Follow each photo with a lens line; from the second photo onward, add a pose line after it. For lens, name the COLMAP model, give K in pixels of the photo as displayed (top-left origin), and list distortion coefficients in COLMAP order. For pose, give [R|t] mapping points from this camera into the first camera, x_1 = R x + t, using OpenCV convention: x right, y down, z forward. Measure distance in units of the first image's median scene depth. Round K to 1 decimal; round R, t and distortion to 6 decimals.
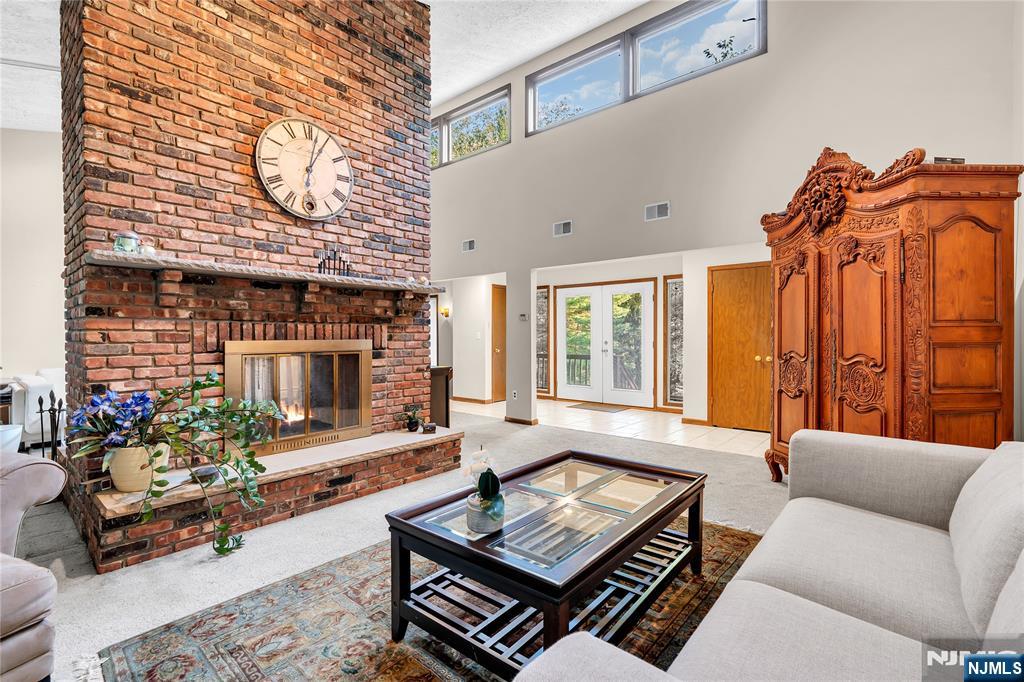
lens RADIAL K [[460.9, 0, 516.9], [0, 460.9, 339.1], [0, 0, 1]] dist [-0.012191, 0.004791]
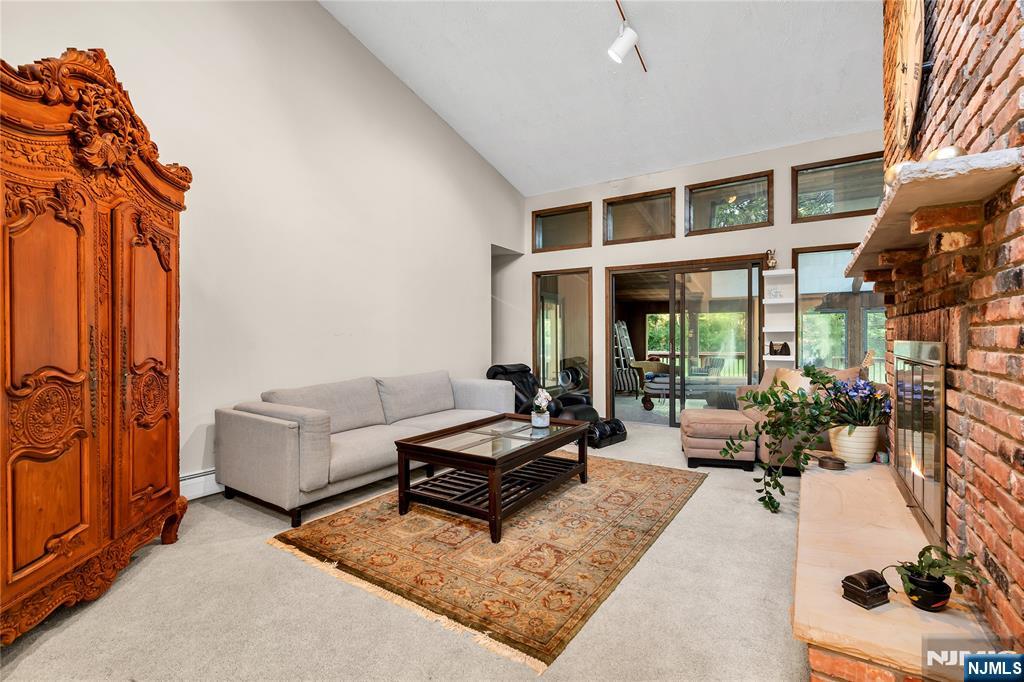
lens RADIAL K [[460.9, 0, 512.2], [0, 460.9, 339.2], [0, 0, 1]] dist [-0.012191, 0.004791]
pose [[-0.993506, 0.004443, -0.113693, 0.123311], [0.002807, 0.999890, 0.014546, -0.008938], [0.113745, 0.014132, -0.993409, 1.283565]]
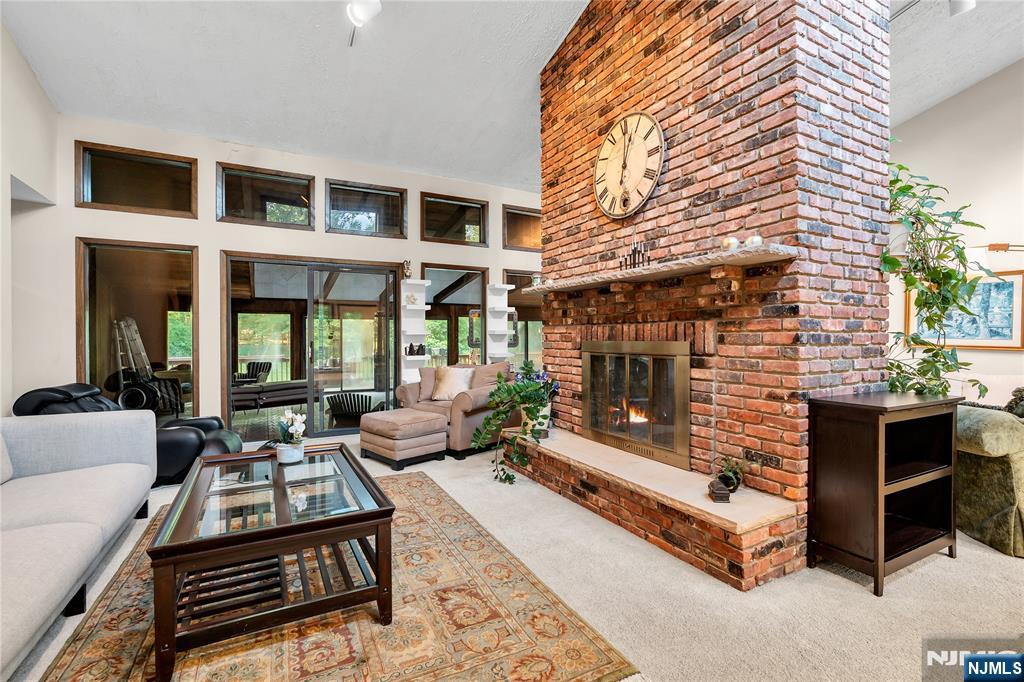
lens RADIAL K [[460.9, 0, 509.9], [0, 460.9, 339.0], [0, 0, 1]] dist [-0.012191, 0.004791]
pose [[-0.380899, 0.005107, -0.924603, 0.446048], [-0.004321, 0.999964, 0.007303, -0.006875], [0.924607, 0.006777, -0.380863, 0.944302]]
